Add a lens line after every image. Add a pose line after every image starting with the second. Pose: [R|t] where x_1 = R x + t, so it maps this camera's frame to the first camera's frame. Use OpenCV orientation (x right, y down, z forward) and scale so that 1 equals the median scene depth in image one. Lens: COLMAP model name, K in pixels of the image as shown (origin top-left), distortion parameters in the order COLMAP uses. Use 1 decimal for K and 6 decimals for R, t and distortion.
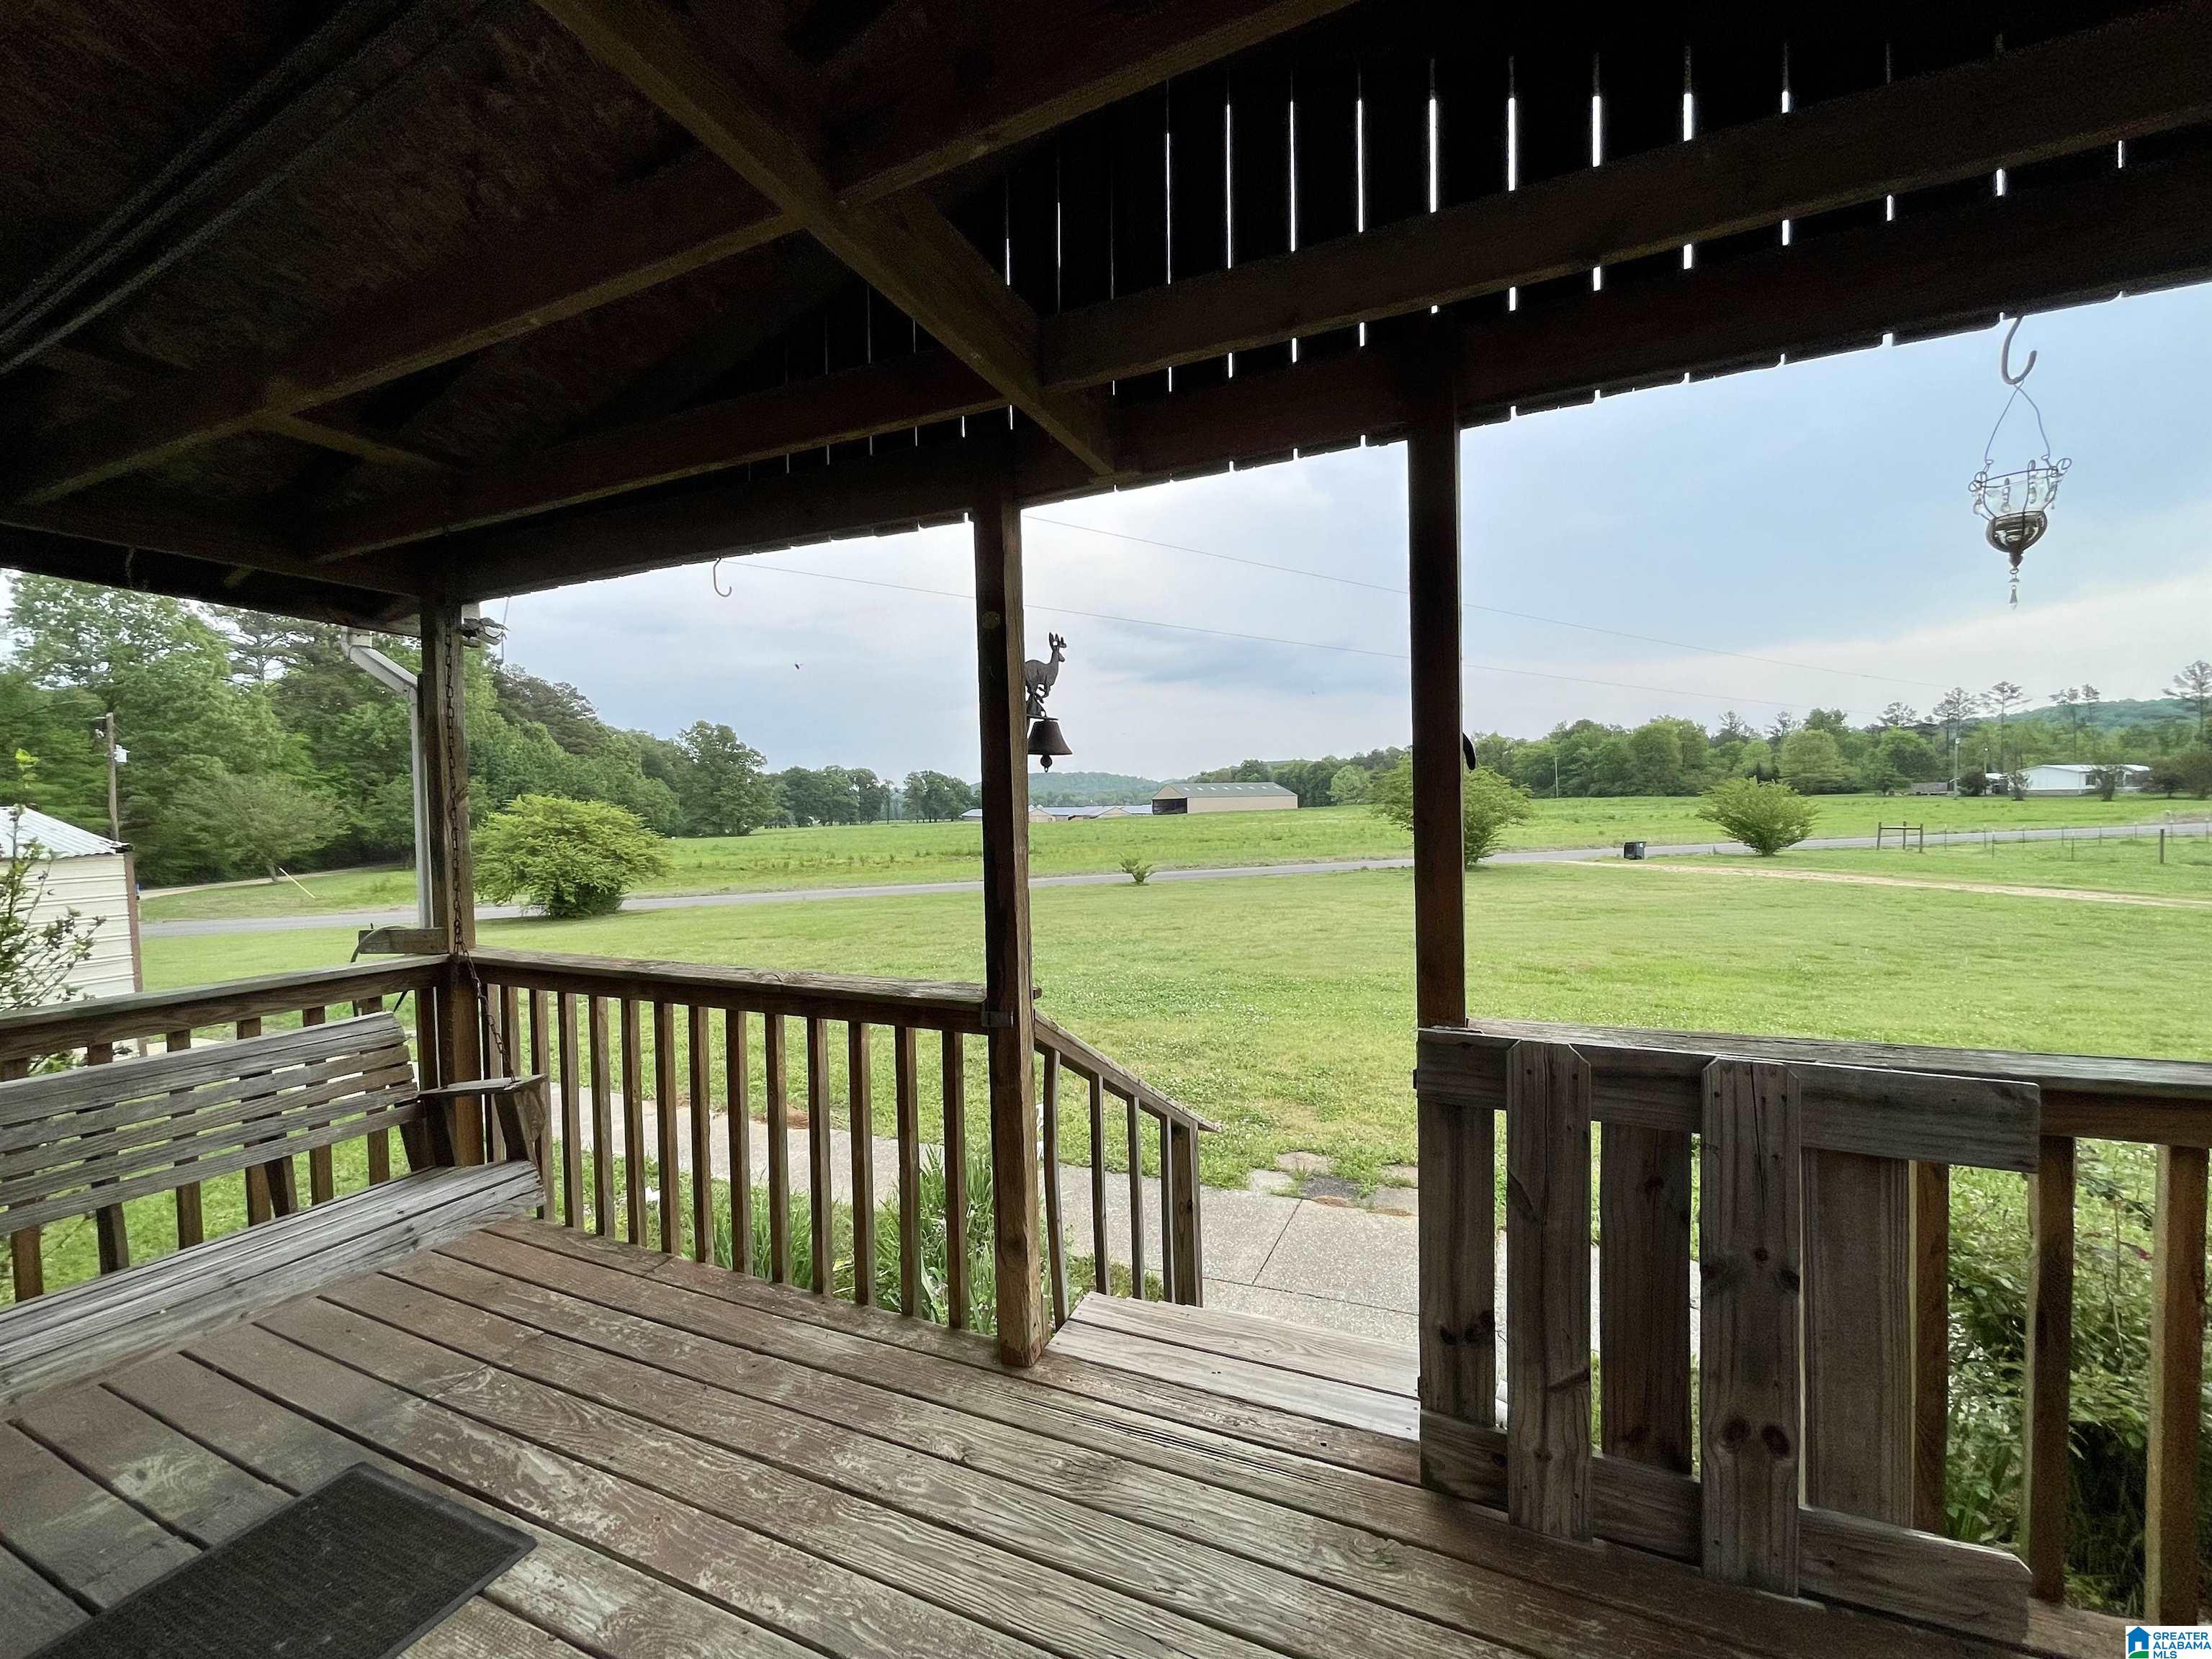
lens RADIAL K [[893.9, 0, 1113.4], [0, 893.9, 830.8], [0, 0, 1]] dist [0.000352, 0.000287]
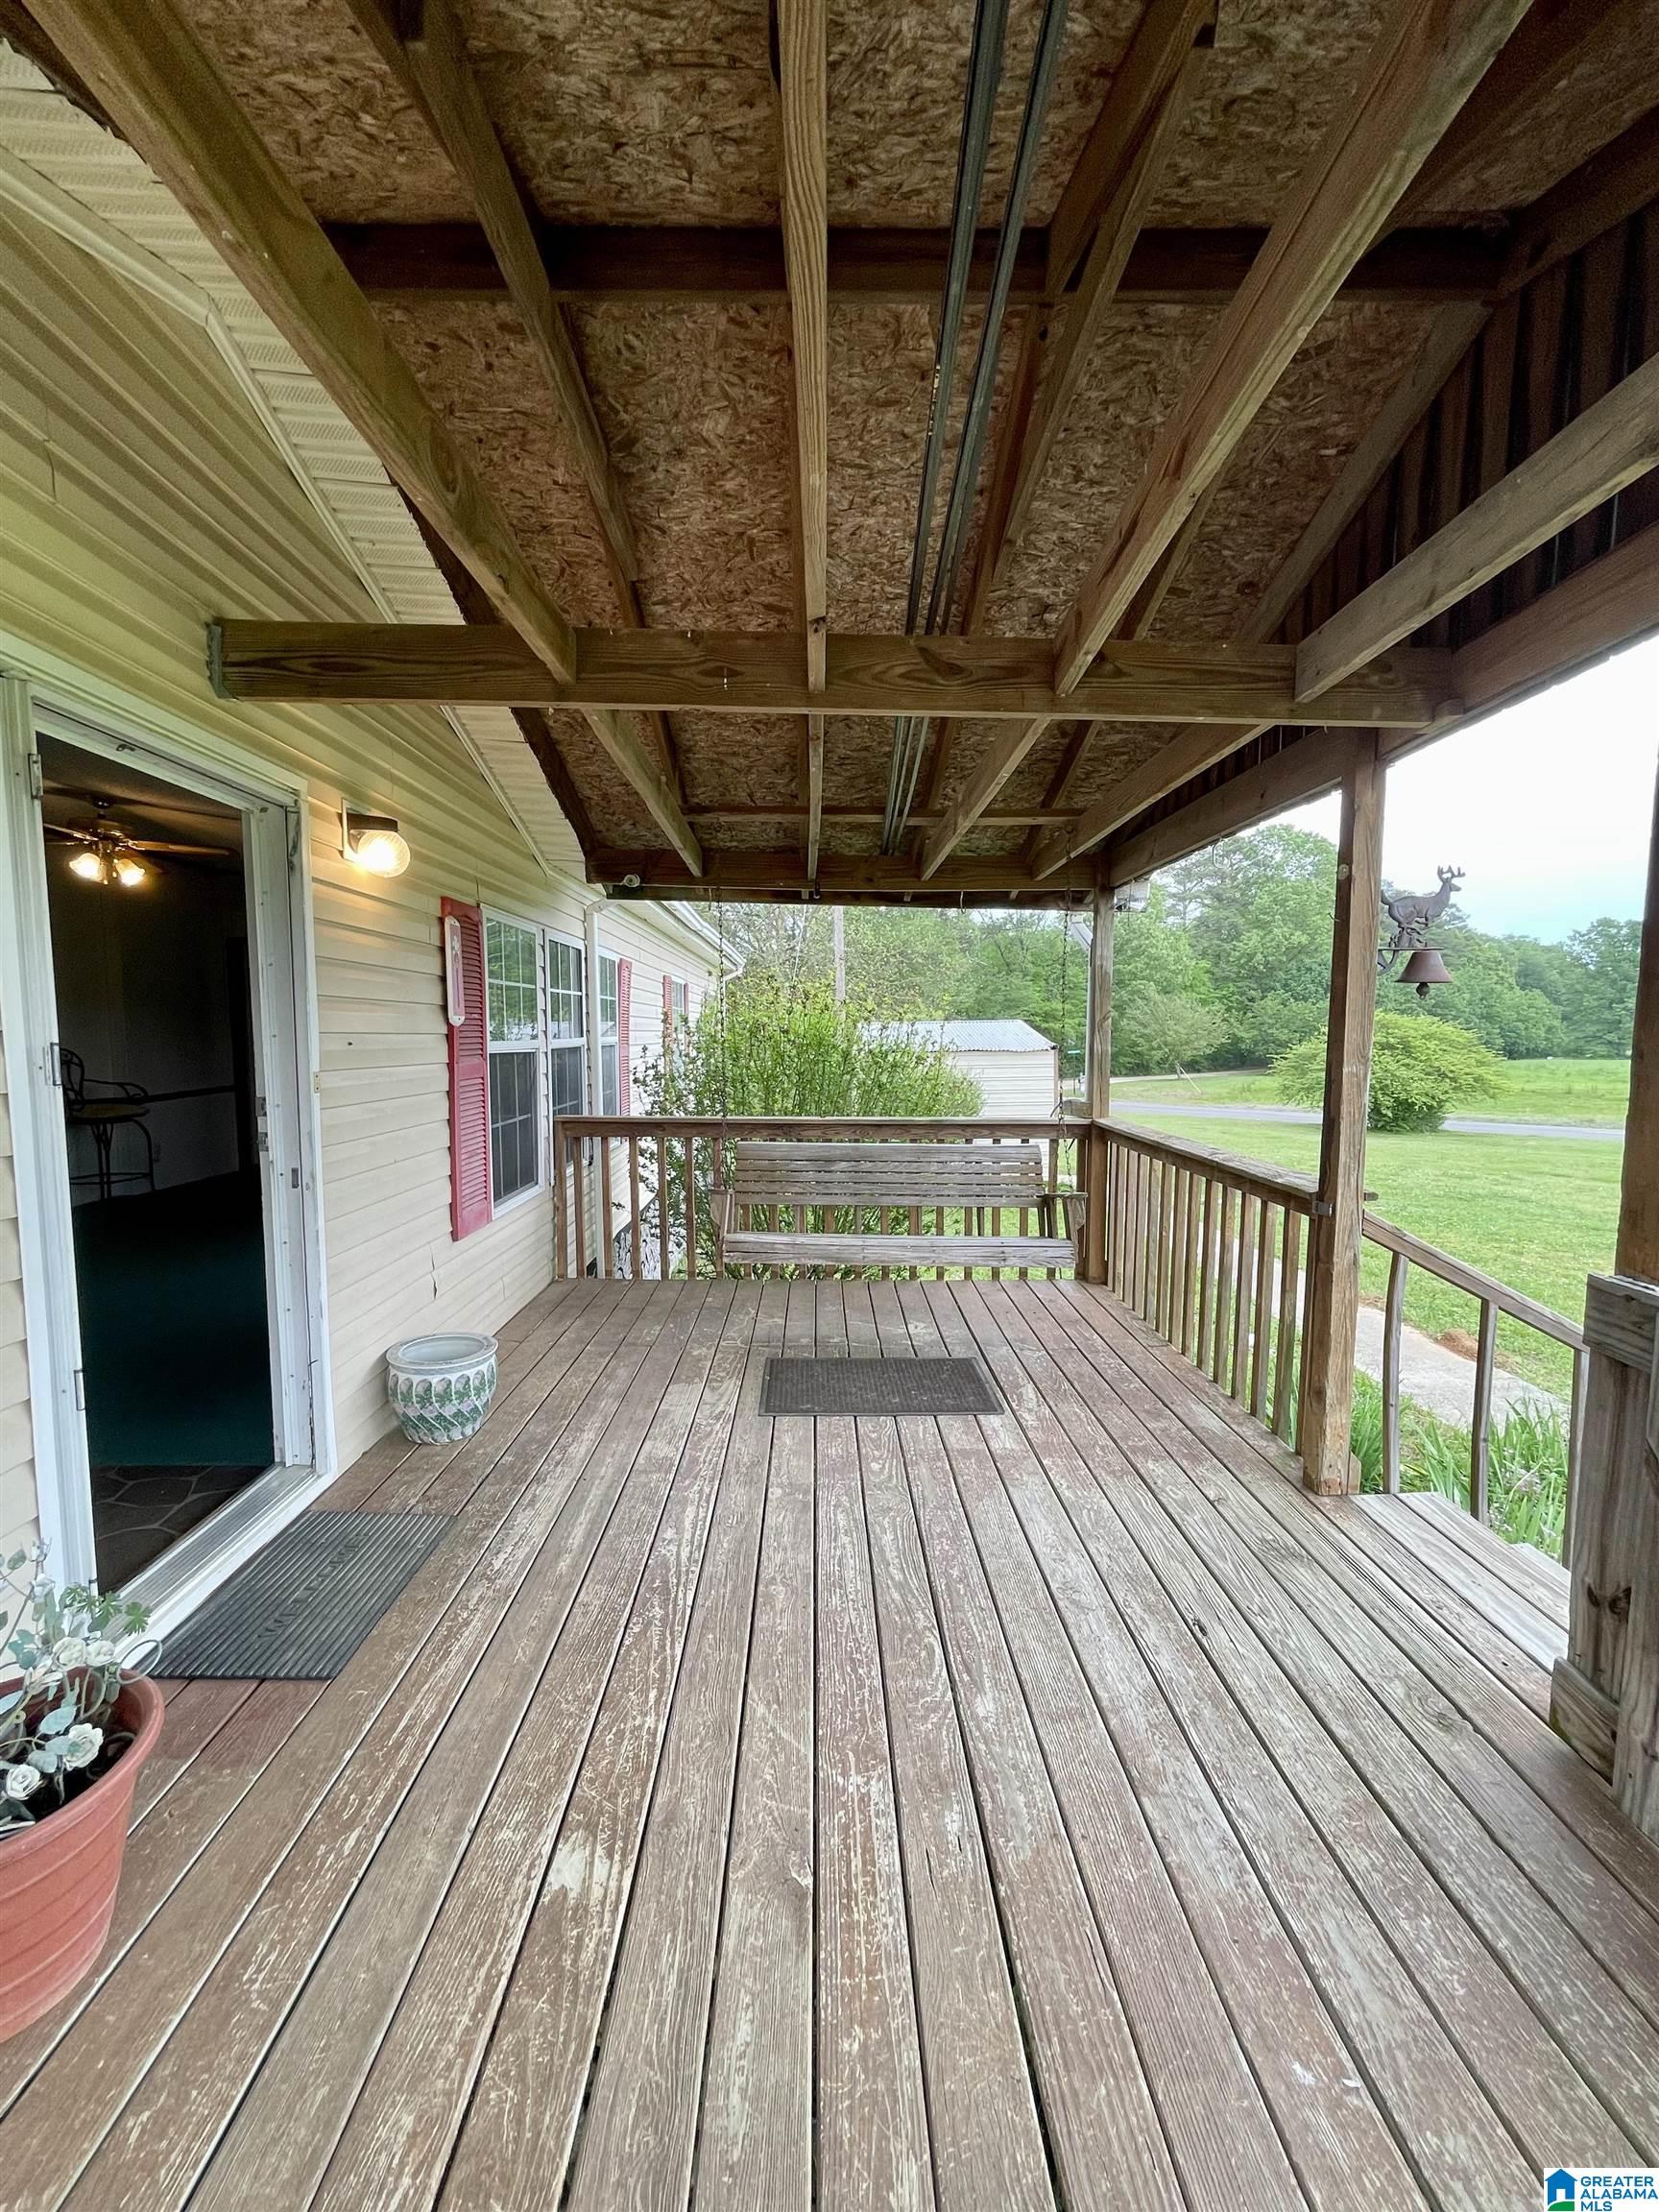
lens RADIAL K [[893.9, 0, 825.5], [0, 893.9, 1105.2], [0, 0, 1]] dist [0.000352, 0.000287]
pose [[0.417296, 0.092708, -0.904029, 0.634687], [-0.031878, 0.995664, 0.087390, -0.011076], [0.908211, -0.007649, 0.418442, -0.104344]]
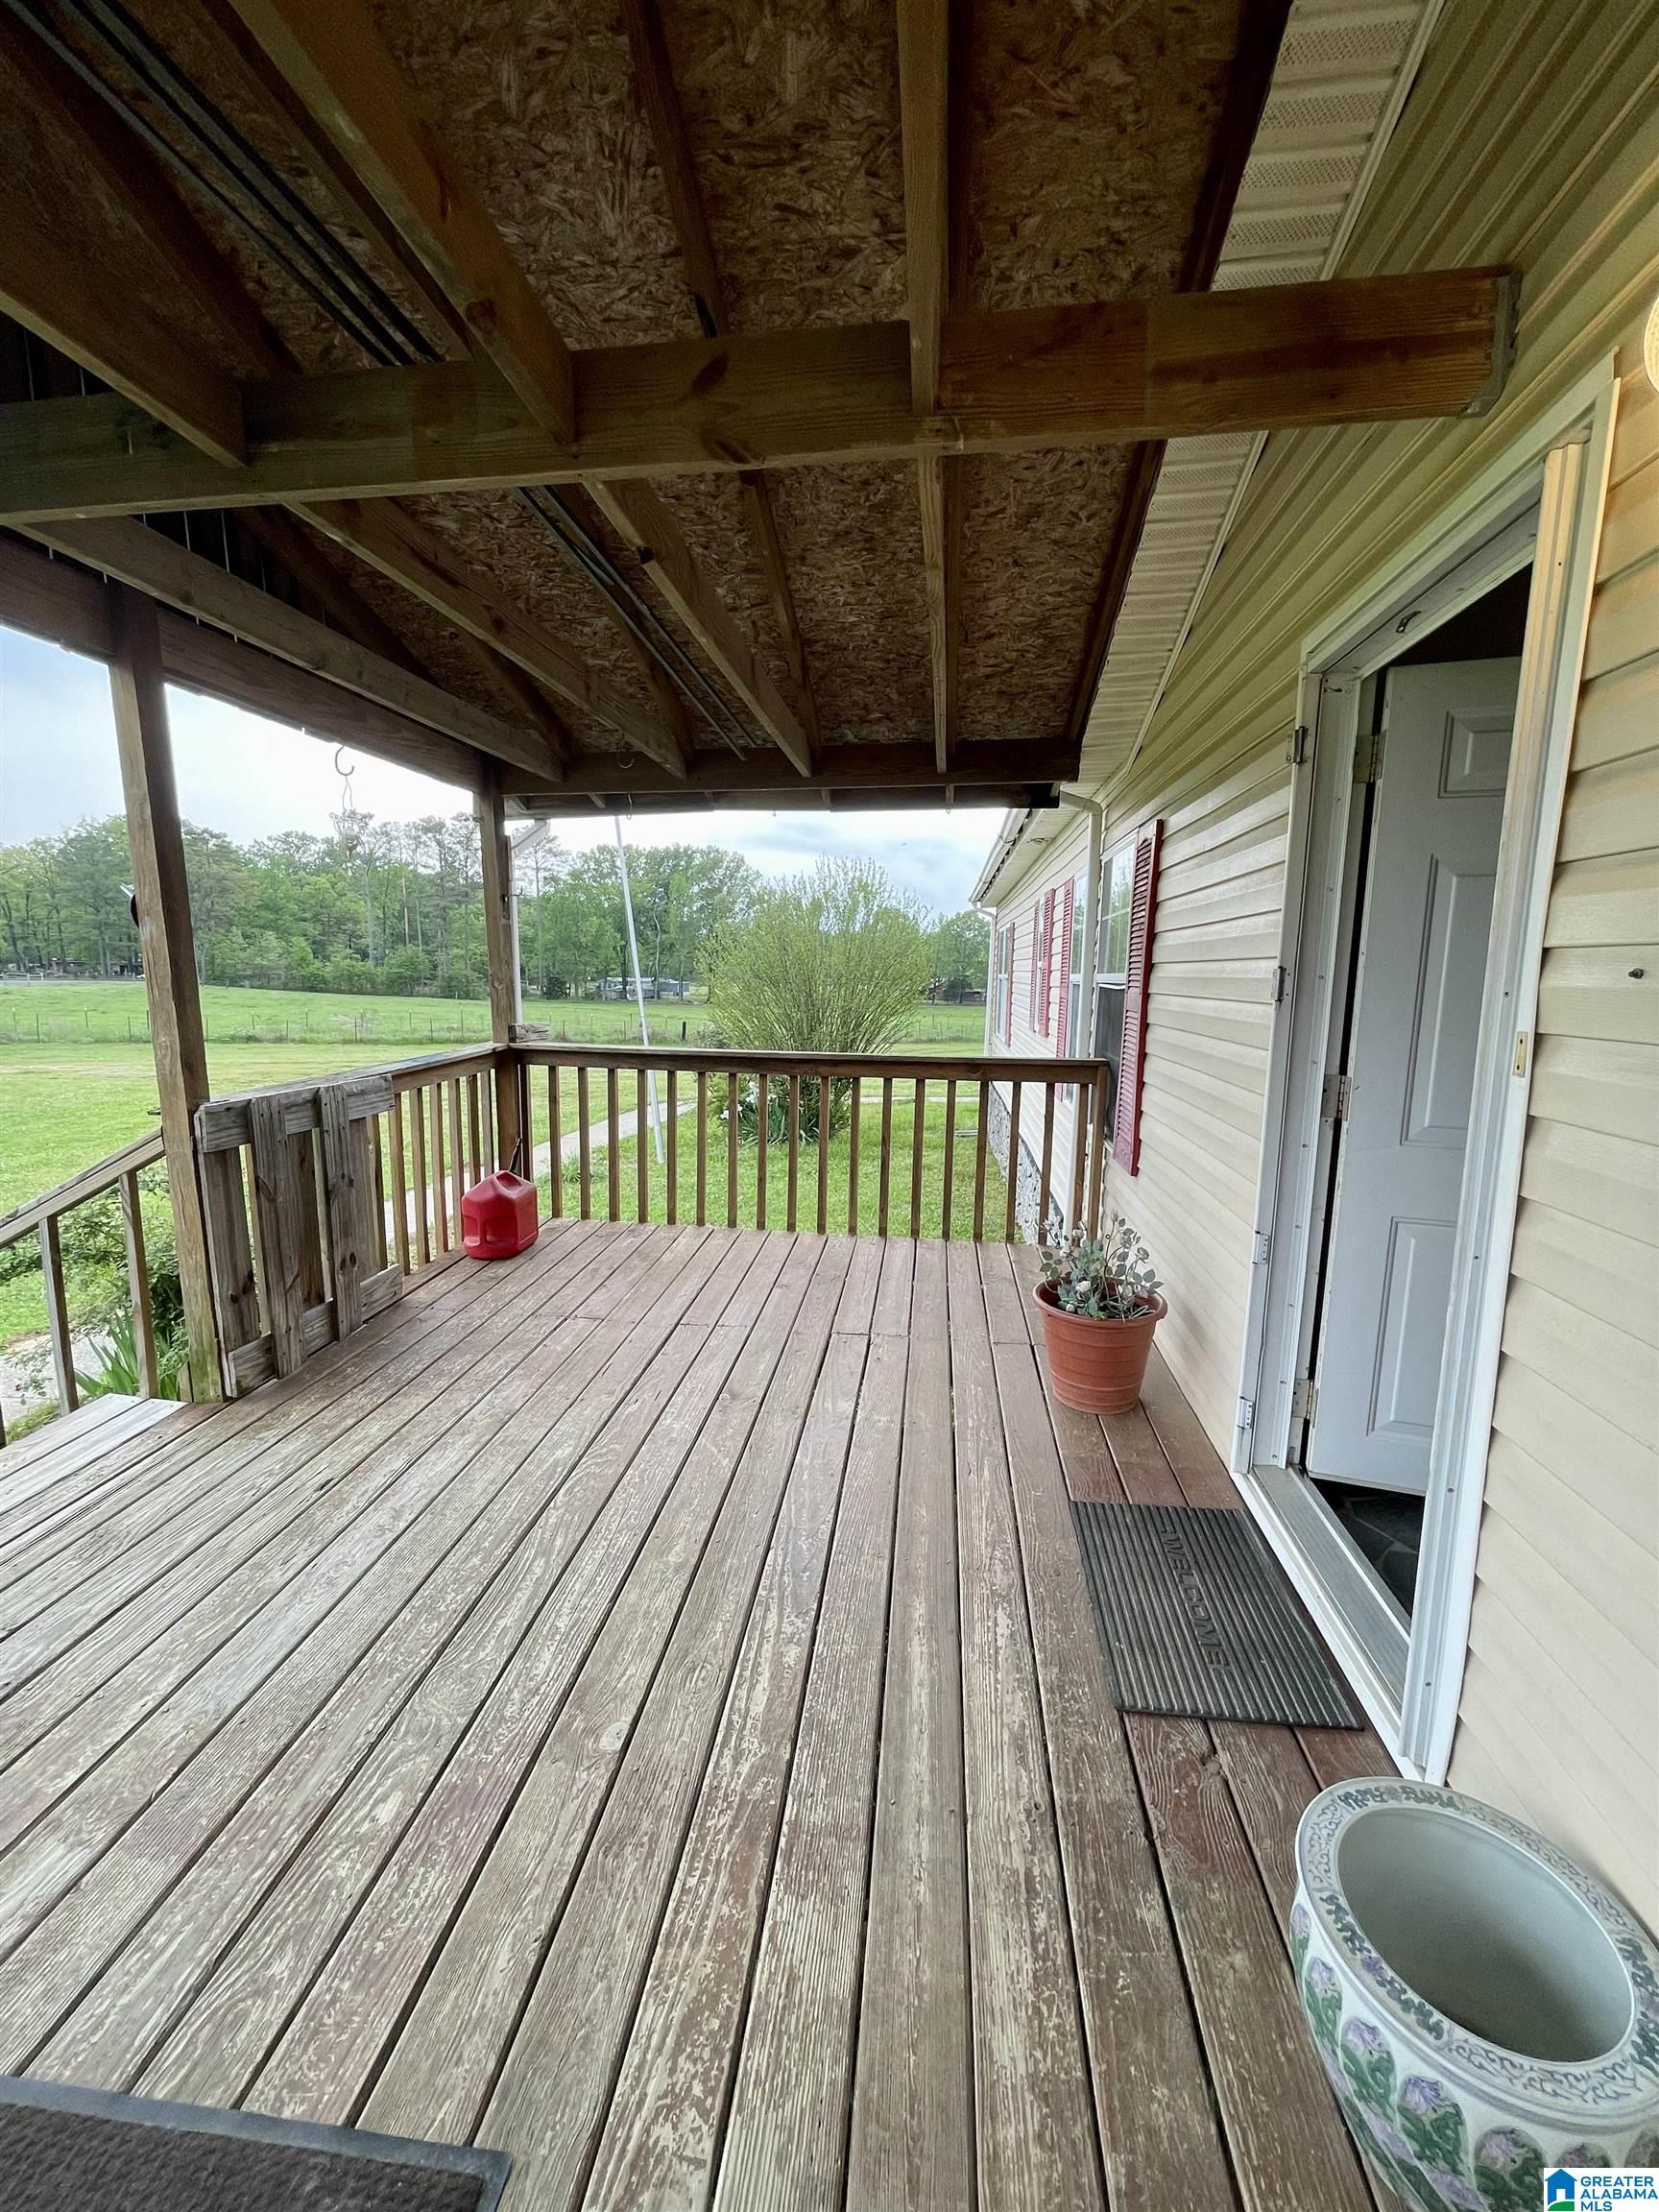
lens RADIAL K [[893.9, 0, 825.5], [0, 893.9, 1105.2], [0, 0, 1]] dist [0.000352, 0.000287]
pose [[-0.288740, -0.128622, 0.948728, -1.017372], [0.021402, 0.989820, 0.140706, 0.025648], [-0.957168, 0.060932, -0.283048, 0.325155]]
